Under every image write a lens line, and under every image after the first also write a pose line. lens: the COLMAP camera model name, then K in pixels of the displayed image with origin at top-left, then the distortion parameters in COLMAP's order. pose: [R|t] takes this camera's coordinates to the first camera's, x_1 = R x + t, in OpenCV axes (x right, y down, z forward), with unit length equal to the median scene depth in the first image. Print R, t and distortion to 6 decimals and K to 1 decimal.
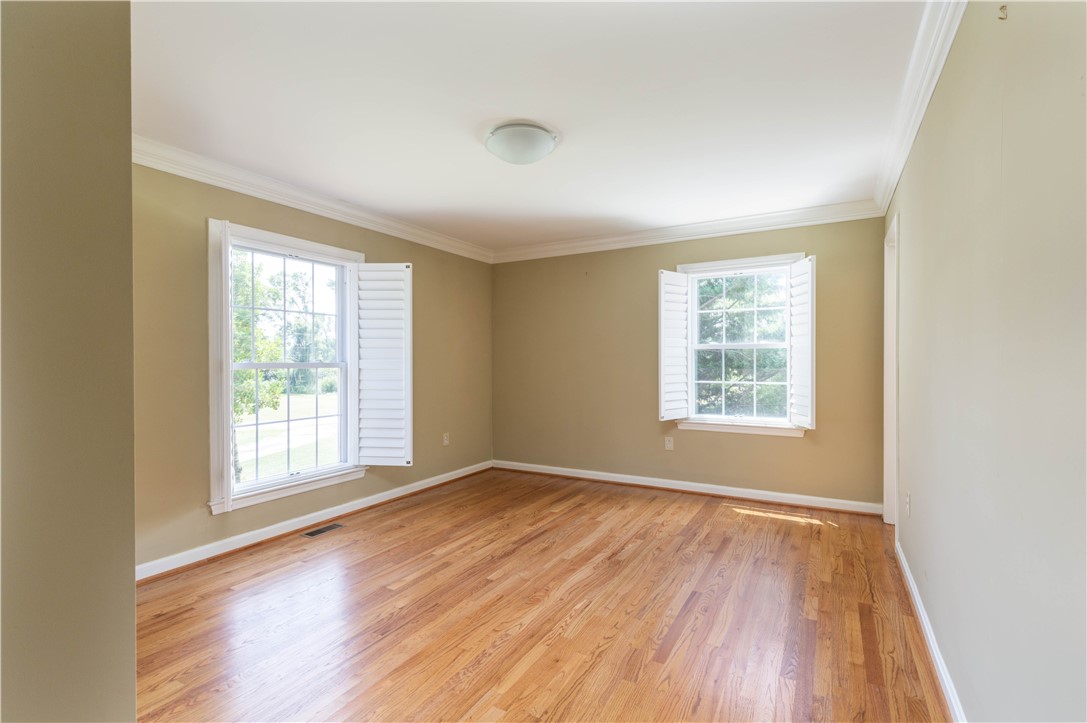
lens RADIAL K [[501.9, 0, 543.5], [0, 501.9, 361.5], [0, 0, 1]] dist [-0.000809, -0.000170]
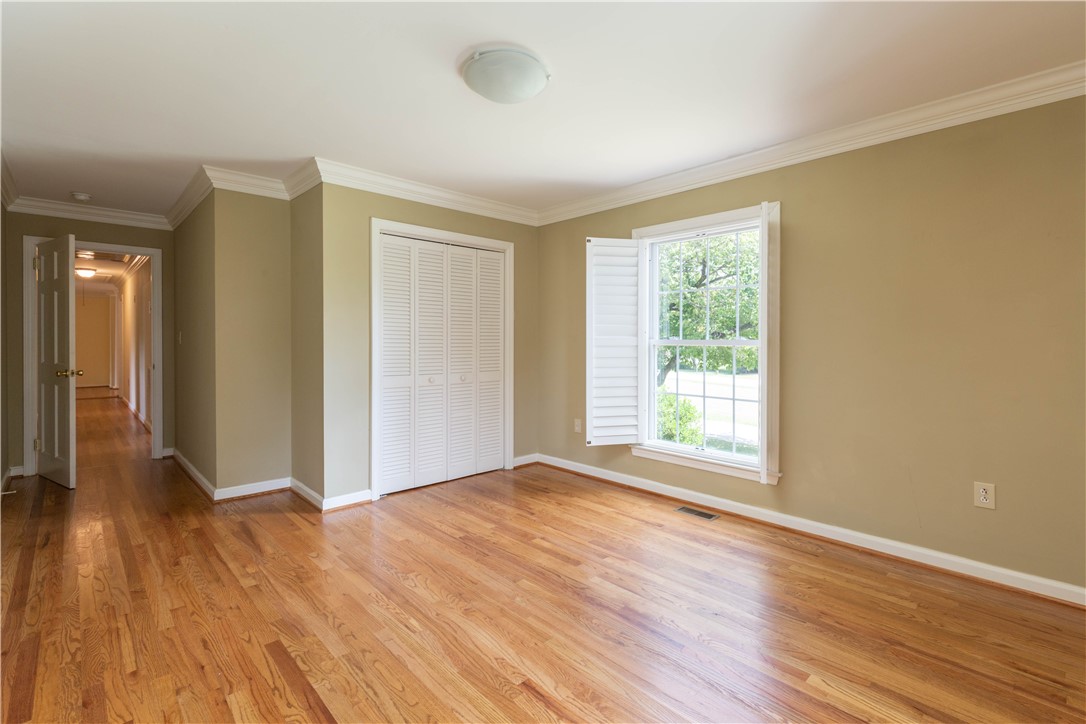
lens RADIAL K [[493.3, 0, 544.5], [0, 493.3, 338.3], [0, 0, 1]] dist [-0.000009, 0.000253]
pose [[-0.282504, 0.004263, -0.959257, 0.662327], [-0.003915, 0.999977, 0.005597, -0.005614], [0.959258, 0.005337, -0.282481, 1.175824]]
